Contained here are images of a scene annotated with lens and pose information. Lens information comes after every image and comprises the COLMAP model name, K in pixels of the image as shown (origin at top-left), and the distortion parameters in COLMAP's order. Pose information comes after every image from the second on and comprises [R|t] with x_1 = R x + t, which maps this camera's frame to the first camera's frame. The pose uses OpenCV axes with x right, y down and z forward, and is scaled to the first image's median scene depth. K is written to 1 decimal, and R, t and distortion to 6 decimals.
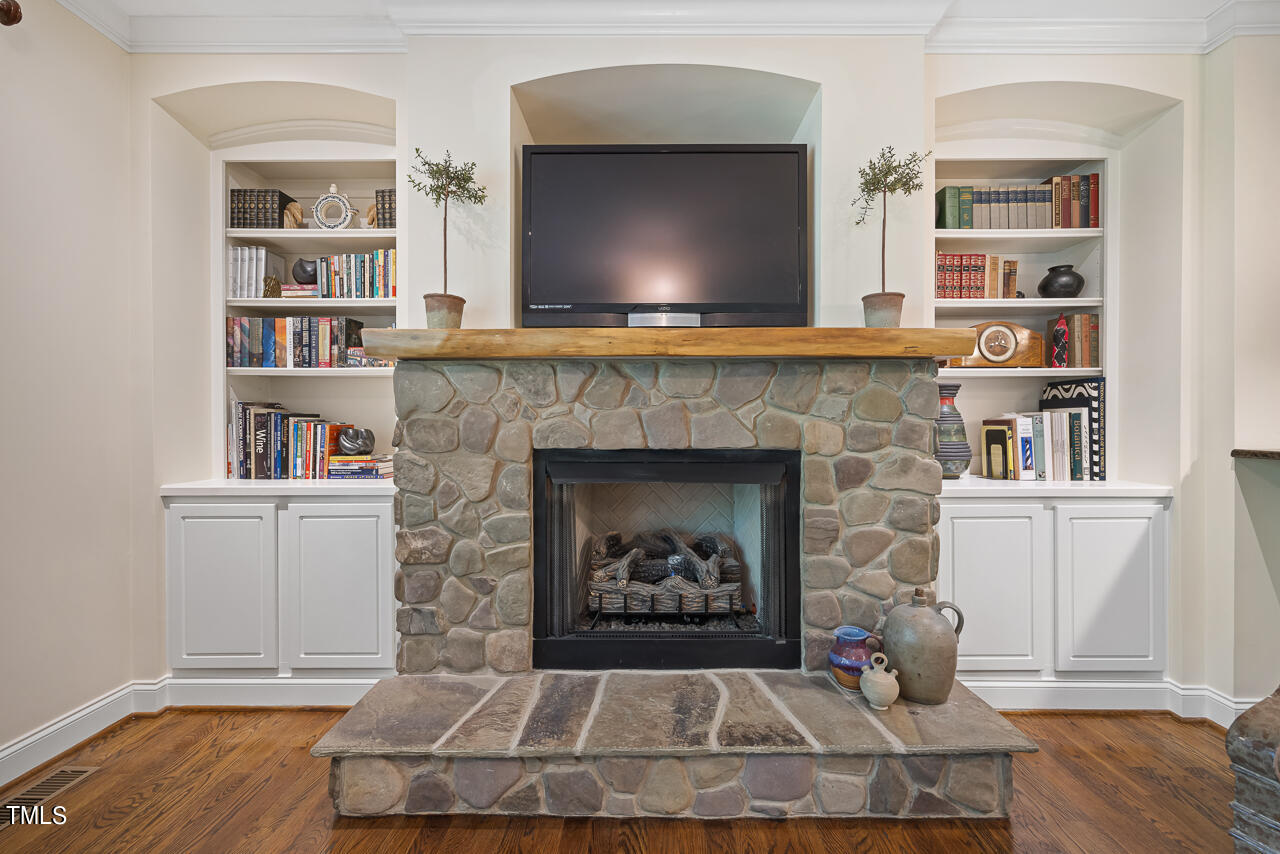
lens RADIAL K [[516.1, 0, 646.0], [0, 516.1, 426.6], [0, 0, 1]] dist [-0.000147, -0.000040]
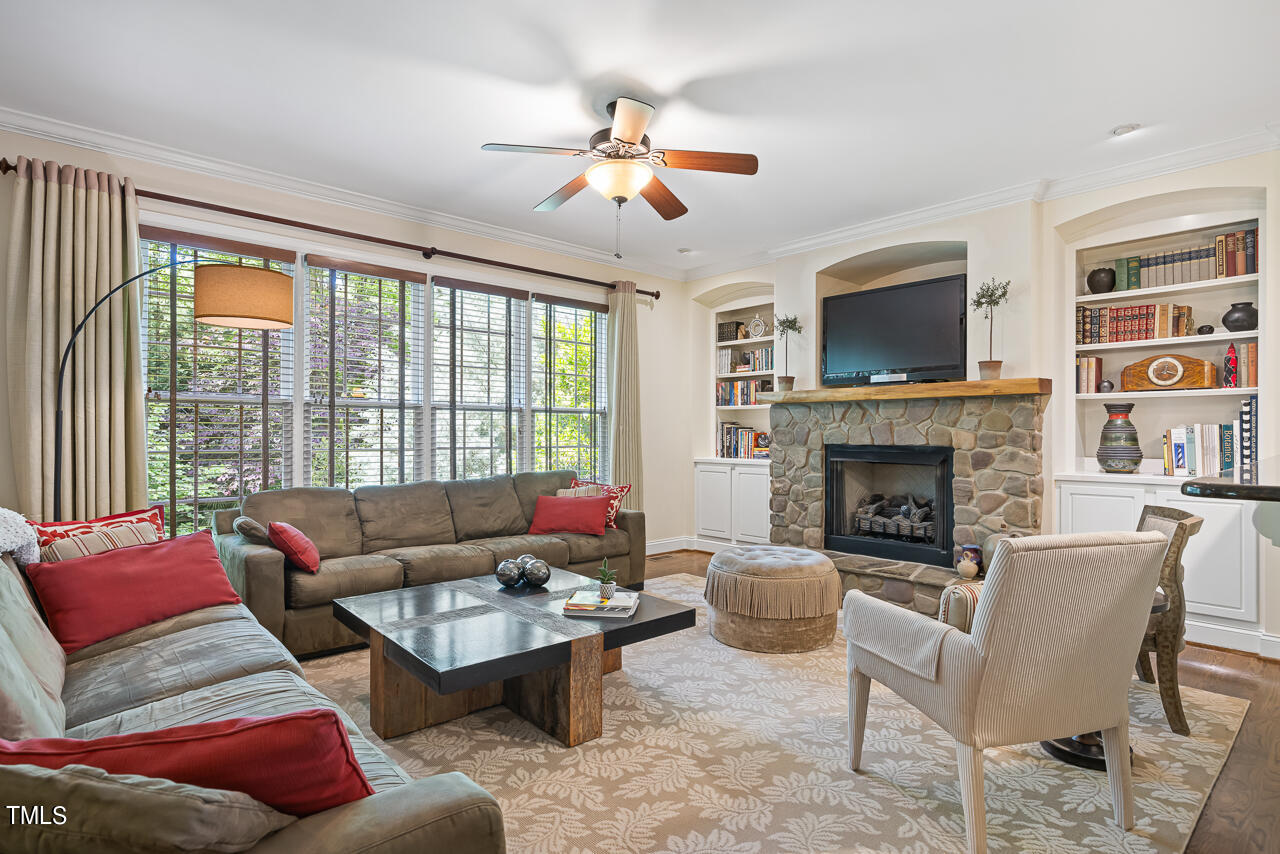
lens RADIAL K [[663.6, 0, 639.9], [0, 663.6, 427.4], [0, 0, 1]] dist [0.000881, 0.000659]
pose [[0.673205, -0.003414, -0.739448, 1.213971], [-0.007619, 0.999904, -0.011553, 0.011668], [0.739417, 0.013412, 0.673114, -1.310340]]
